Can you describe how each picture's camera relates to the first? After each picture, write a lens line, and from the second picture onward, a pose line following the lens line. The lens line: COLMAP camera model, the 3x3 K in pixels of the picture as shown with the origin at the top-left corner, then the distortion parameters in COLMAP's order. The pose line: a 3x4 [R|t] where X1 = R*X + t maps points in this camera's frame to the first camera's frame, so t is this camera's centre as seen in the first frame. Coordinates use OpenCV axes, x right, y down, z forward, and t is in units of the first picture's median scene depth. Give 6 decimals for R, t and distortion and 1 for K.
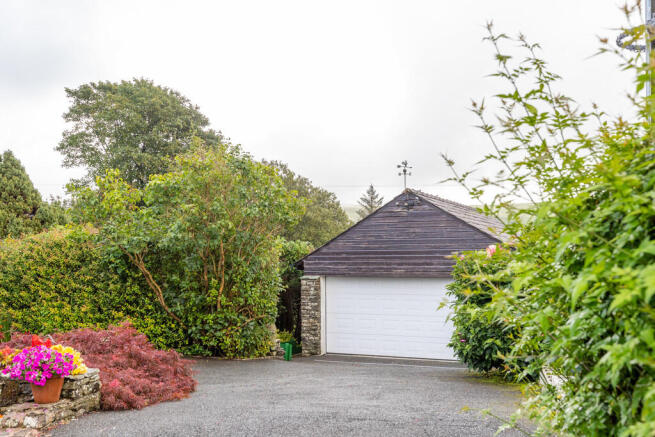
lens RADIAL K [[634.3, 0, 327.5], [0, 634.3, 218.5], [0, 0, 1]] dist [-0.007808, 0.002146]
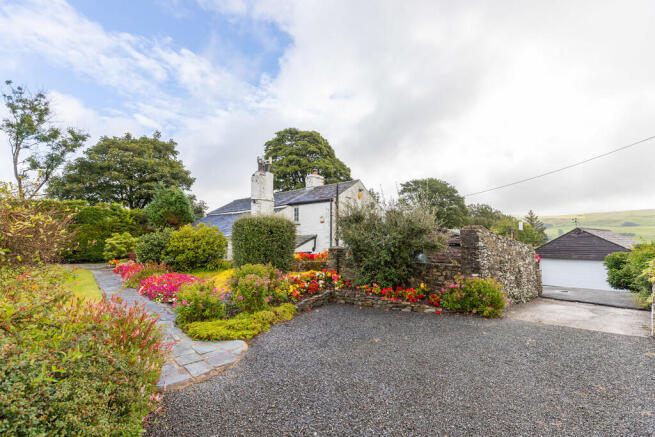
lens RADIAL K [[303.0, 0, 327.5], [0, 303.0, 218.5], [0, 0, 1]] dist [-0.002471, -0.000429]
pose [[0.887221, -0.033417, -0.460132, -0.103224], [0.026576, 0.999419, -0.021338, -0.038260], [0.460578, 0.006703, 0.887594, -0.307736]]
